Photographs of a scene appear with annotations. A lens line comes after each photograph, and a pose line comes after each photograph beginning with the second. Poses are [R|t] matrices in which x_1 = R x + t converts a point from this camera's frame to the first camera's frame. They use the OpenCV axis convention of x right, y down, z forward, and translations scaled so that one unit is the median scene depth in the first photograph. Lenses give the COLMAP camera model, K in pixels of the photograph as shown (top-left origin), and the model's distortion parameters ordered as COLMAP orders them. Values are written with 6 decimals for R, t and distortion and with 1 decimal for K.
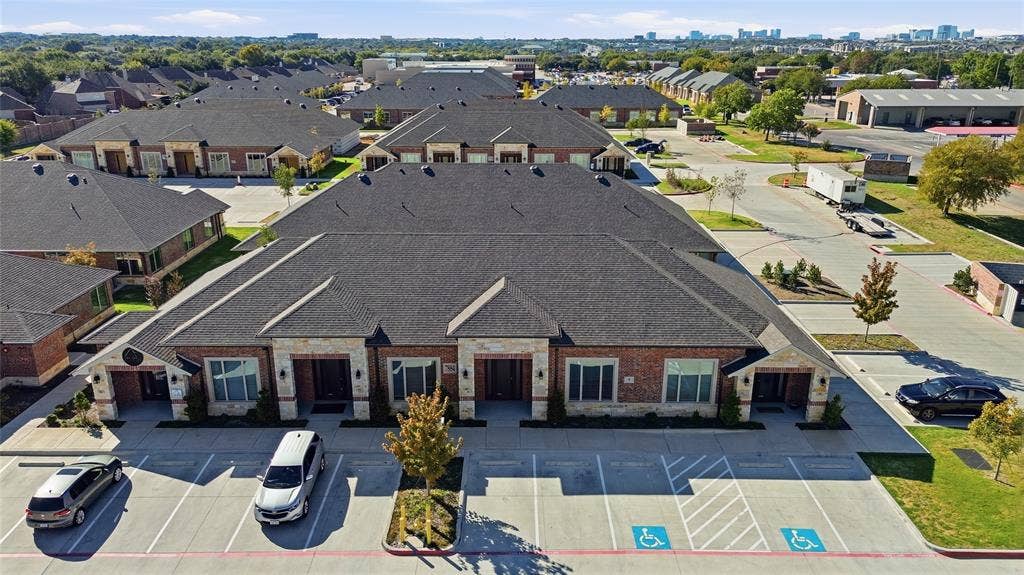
lens RADIAL K [[729.3, 0, 510.9], [0, 729.3, 283.4], [0, 0, 1]] dist [0.032866, -0.020620]
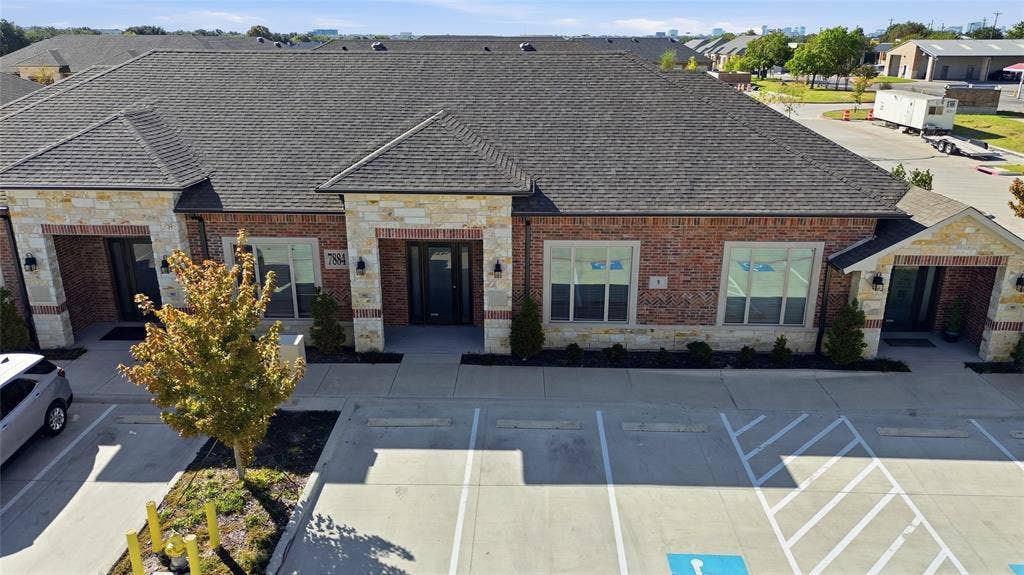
lens RADIAL K [[729.3, 0, 516.1], [0, 729.3, 292.3], [0, 0, 1]] dist [0.032866, -0.020620]
pose [[0.999801, 0.009772, -0.017400, 0.064922], [-0.009573, 0.999889, 0.011457, 0.137205], [0.017510, -0.011288, 0.999783, 0.452659]]
